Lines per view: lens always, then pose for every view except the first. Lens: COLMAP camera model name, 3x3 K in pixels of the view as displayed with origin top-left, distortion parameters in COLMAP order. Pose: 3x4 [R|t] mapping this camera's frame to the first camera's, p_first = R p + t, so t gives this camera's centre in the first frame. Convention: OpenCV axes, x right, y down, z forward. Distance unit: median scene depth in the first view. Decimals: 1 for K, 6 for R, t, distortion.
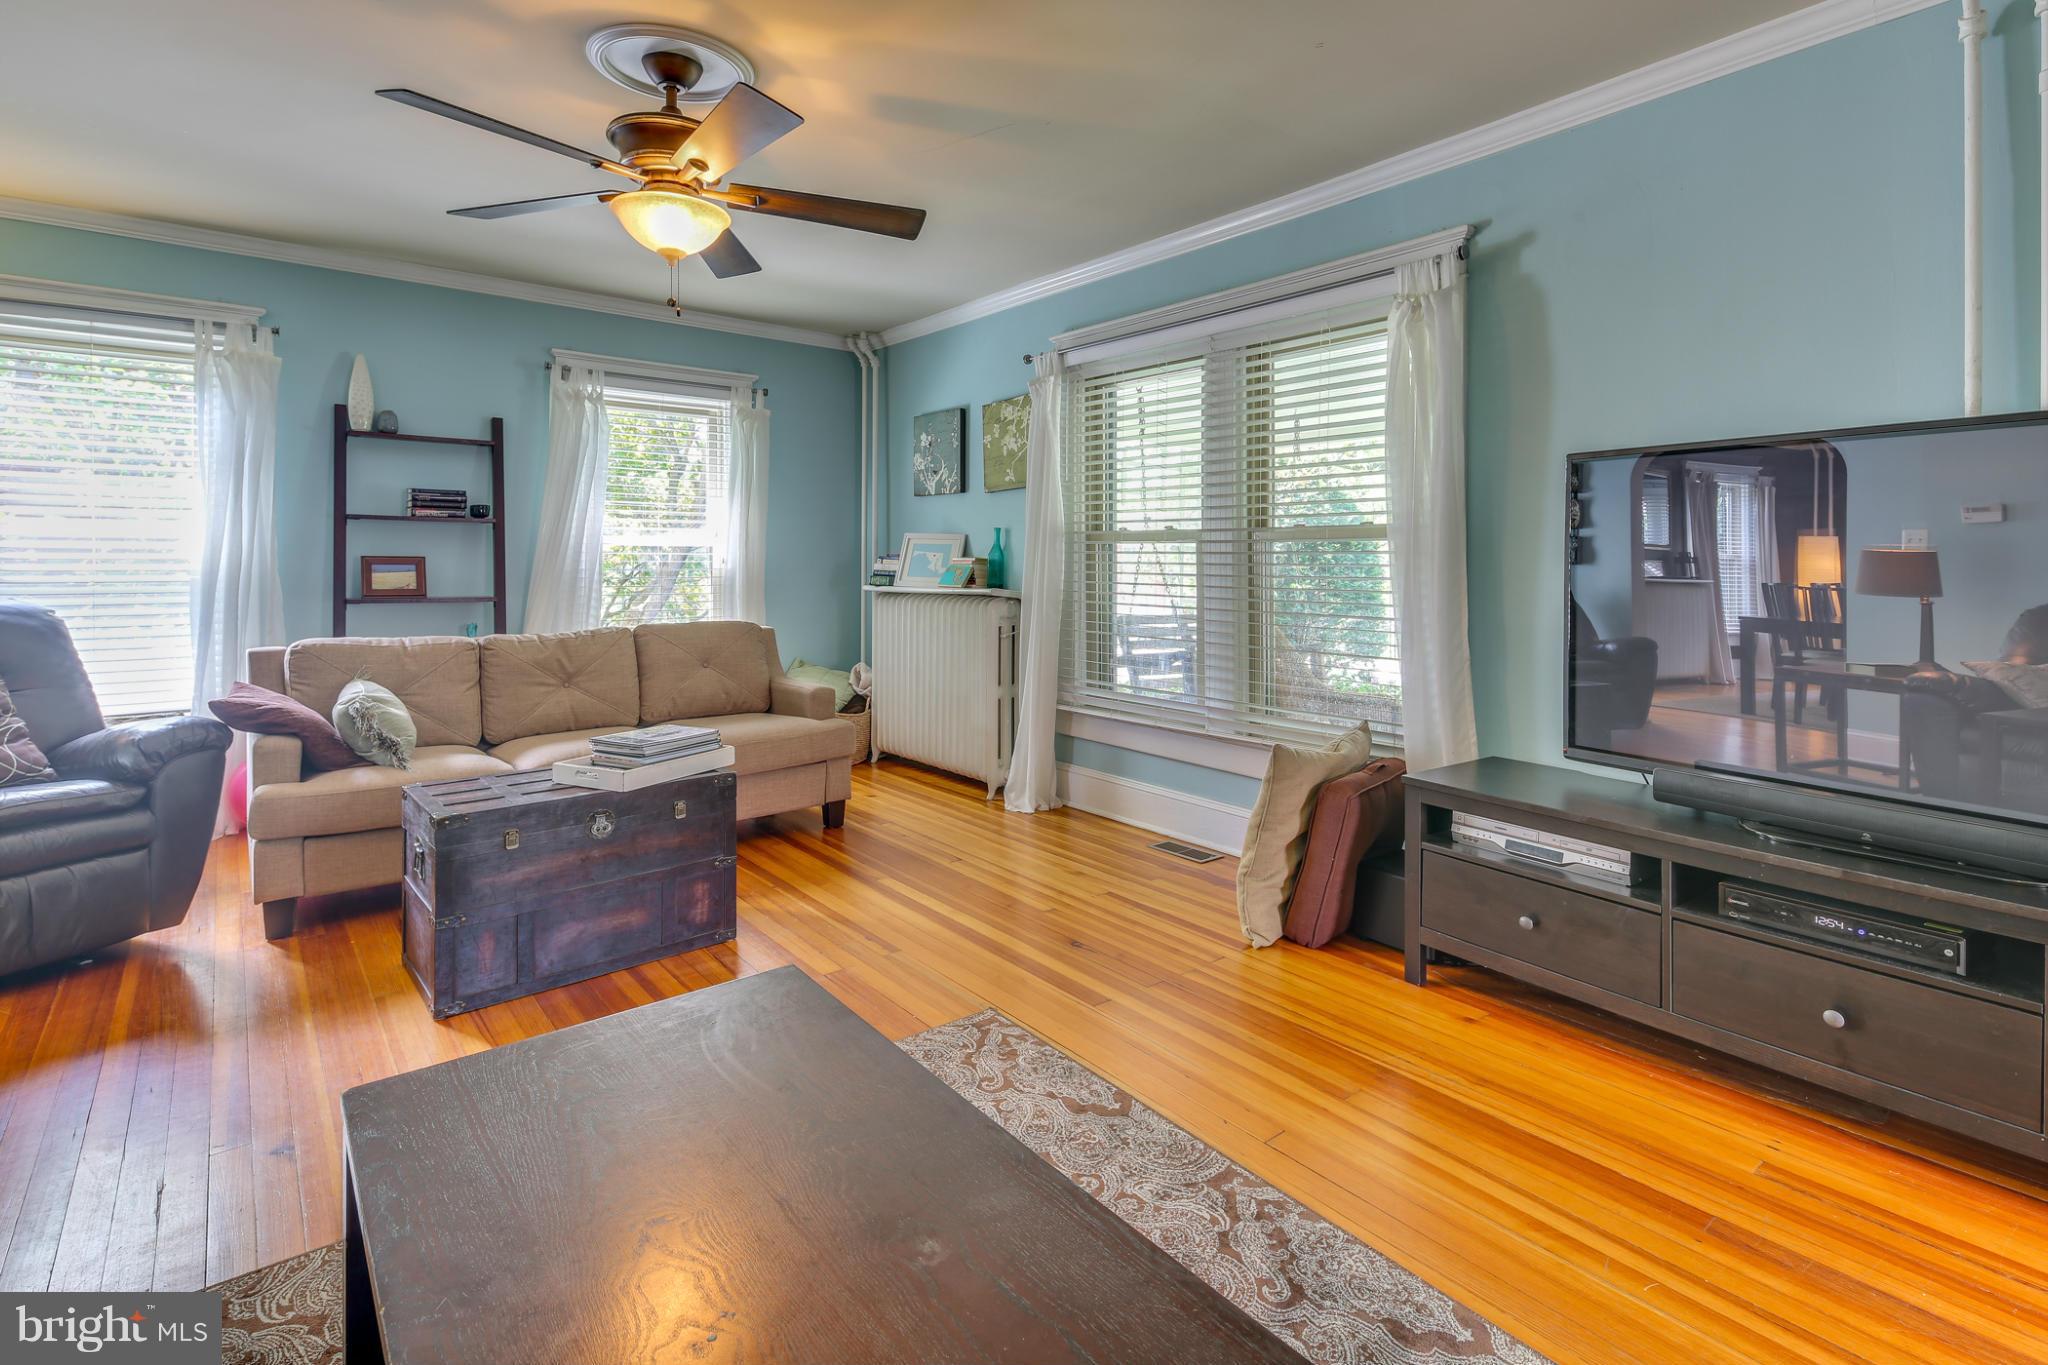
lens RADIAL K [[968.8, 0, 1002.8], [0, 968.8, 567.9], [0, 0, 1]] dist [0.021823, -0.000470]
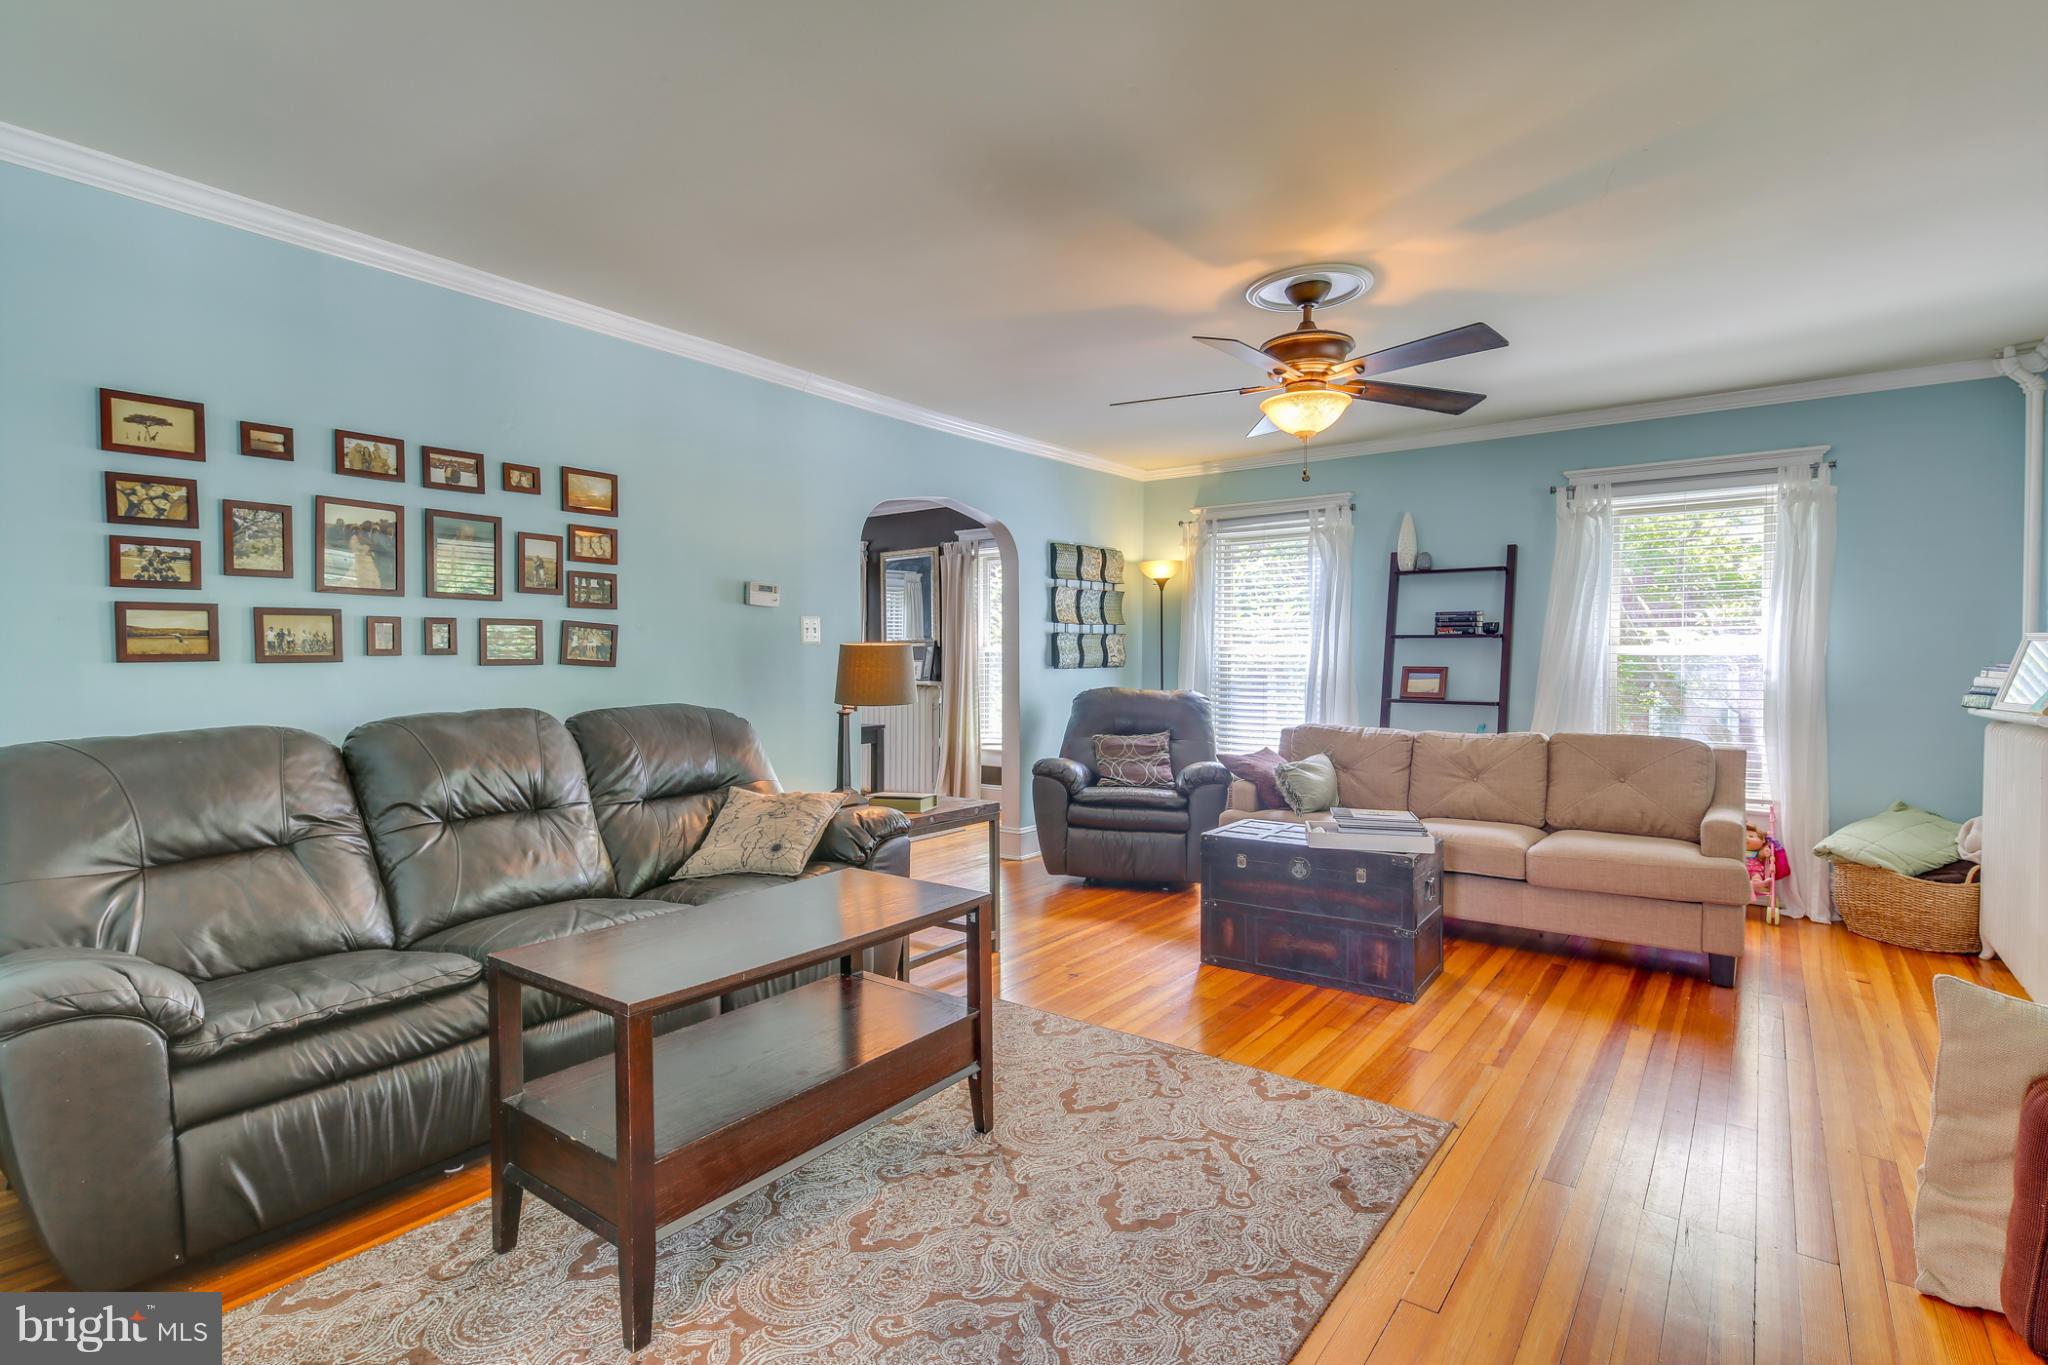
lens RADIAL K [[961.8, 0, 1024.0], [0, 961.8, 682.5], [0, 0, 1]] dist [-0.000551, -0.001694]
pose [[0.261012, 0.016612, -0.965193, 0.447092], [-0.012342, 0.999828, 0.013871, -0.002089], [0.965257, 0.008292, 0.261172, 0.176040]]
